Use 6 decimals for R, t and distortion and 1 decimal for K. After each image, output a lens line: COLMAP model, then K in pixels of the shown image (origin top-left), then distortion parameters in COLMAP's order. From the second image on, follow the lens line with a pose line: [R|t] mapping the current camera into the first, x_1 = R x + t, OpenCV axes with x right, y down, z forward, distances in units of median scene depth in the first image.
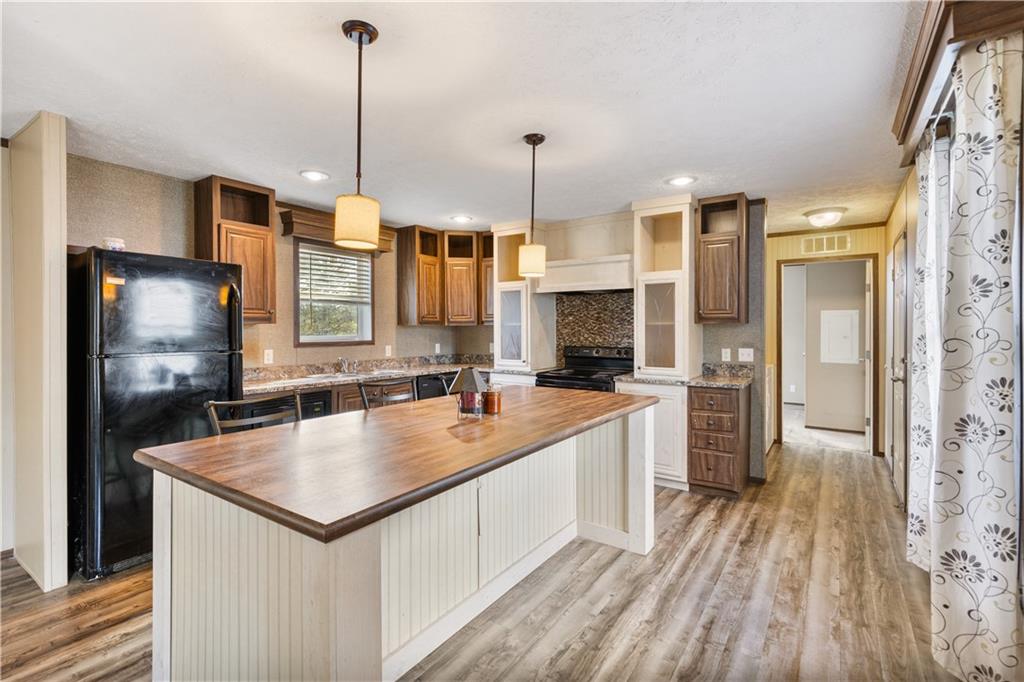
lens RADIAL K [[472.1, 0, 508.0], [0, 472.1, 328.7], [0, 0, 1]] dist [0.007858, -0.001395]
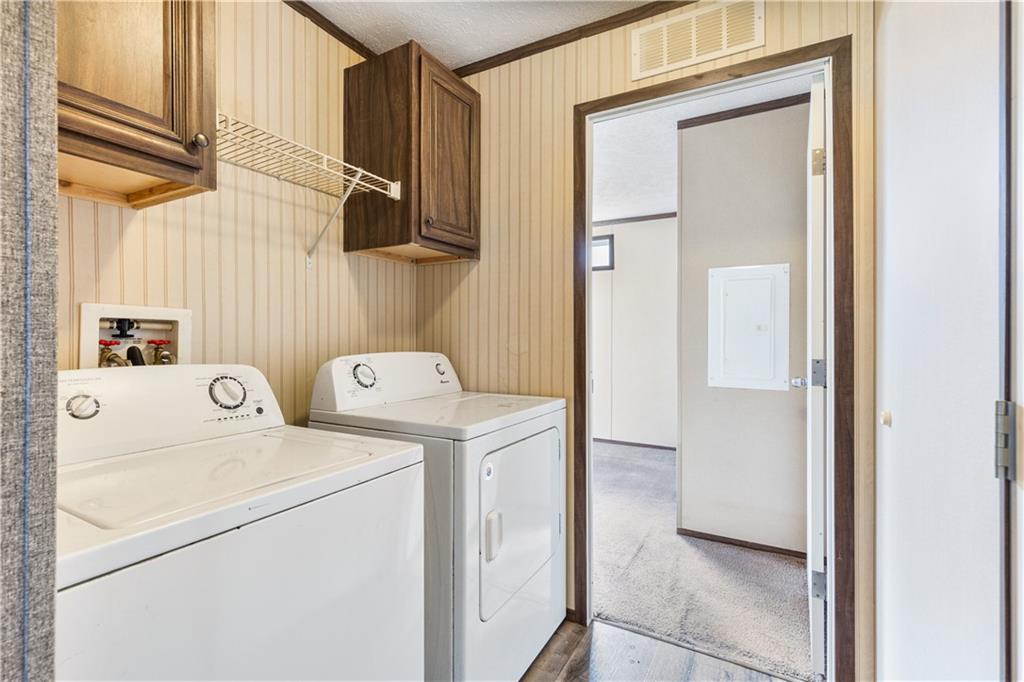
lens RADIAL K [[472.1, 0, 509.7], [0, 472.1, 340.8], [0, 0, 1]] dist [0.007858, -0.001395]
pose [[0.995273, 0.005236, 0.096972, 0.488491], [-0.005441, 0.999983, 0.001853, 0.031525], [-0.096961, -0.002372, 0.995285, 0.653690]]
